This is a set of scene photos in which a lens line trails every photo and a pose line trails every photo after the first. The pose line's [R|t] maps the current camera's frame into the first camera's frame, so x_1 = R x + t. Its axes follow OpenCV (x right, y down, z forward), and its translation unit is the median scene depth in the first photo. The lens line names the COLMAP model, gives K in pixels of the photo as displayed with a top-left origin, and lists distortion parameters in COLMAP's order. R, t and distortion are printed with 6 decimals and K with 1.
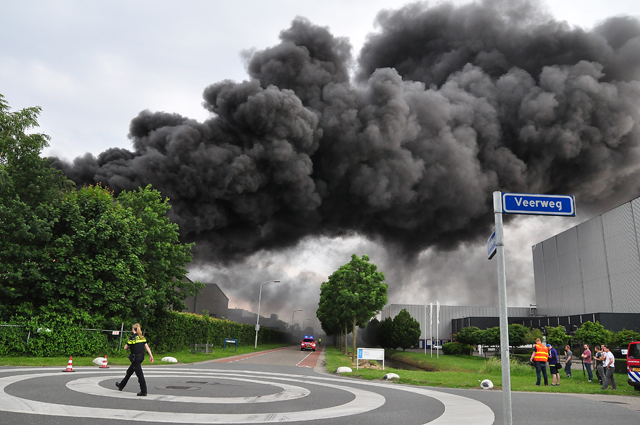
lens RADIAL K [[458.7, 0, 320.0], [0, 458.7, 212.5], [0, 0, 1]] dist [-0.128079, 0.109324]
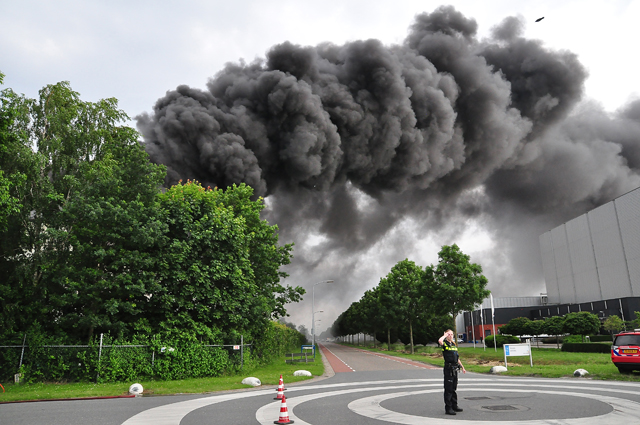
lens RADIAL K [[458.7, 0, 320.0], [0, 458.7, 212.5], [0, 0, 1]] dist [-0.128079, 0.109324]
pose [[0.997722, -0.043805, 0.051294, -0.343175], [0.043871, 0.999037, -0.000179, 0.010796], [-0.051237, 0.002429, 0.998684, 0.100958]]
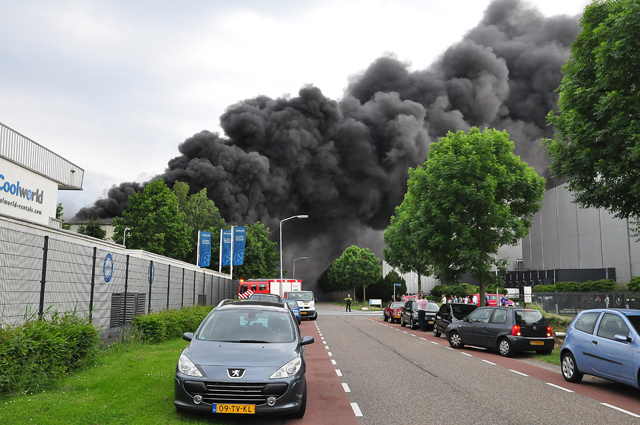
lens RADIAL K [[574.7, 0, 320.0], [0, 574.7, 212.5], [0, 0, 1]] dist [-0.081681, 0.186297]
pose [[0.998890, -0.014863, 0.044687, -0.292971], [0.008678, 0.990735, 0.135534, -0.549299], [-0.046288, -0.134996, 0.989764, -1.847441]]
